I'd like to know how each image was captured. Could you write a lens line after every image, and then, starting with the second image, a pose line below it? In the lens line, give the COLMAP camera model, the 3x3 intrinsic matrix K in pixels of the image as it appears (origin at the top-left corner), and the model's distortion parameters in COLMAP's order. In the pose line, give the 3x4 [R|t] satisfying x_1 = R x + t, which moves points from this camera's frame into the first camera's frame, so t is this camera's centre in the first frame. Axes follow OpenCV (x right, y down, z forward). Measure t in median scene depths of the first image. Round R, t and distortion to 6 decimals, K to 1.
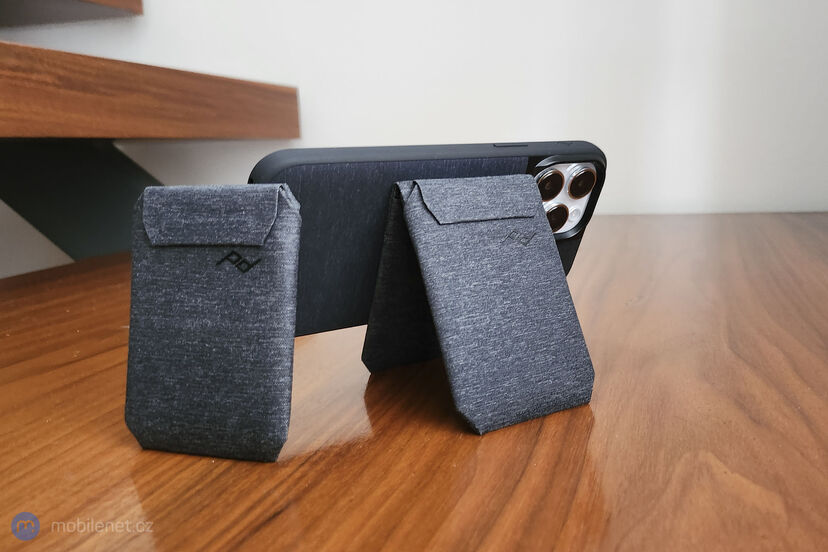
lens RADIAL K [[649.4, 0, 412.8], [0, 649.4, 276.7], [0, 0, 1]] dist [0.017757, -0.018992]
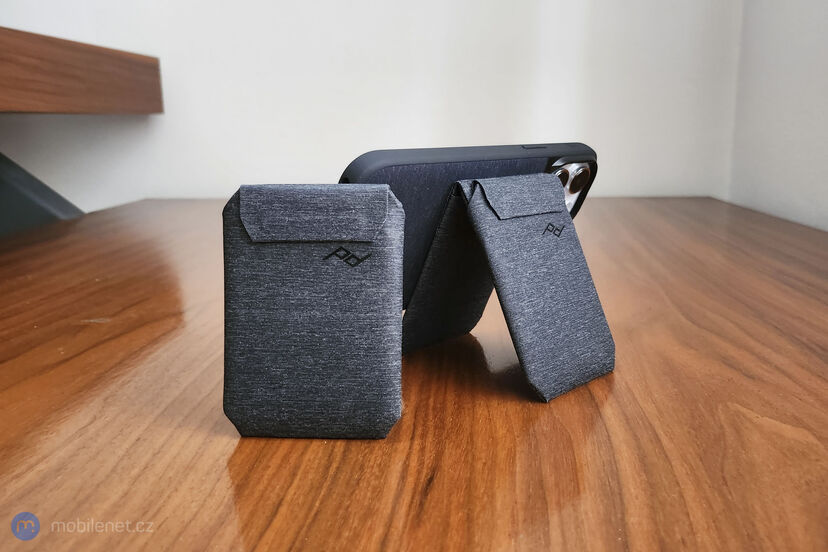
lens RADIAL K [[649.4, 0, 413.2], [0, 649.4, 282.6], [0, 0, 1]] dist [0.017757, -0.018992]
pose [[0.974842, -0.024860, 0.221508, -0.376158], [0.016528, 0.999087, 0.039392, -0.019564], [-0.222285, -0.034740, 0.974363, -0.068796]]
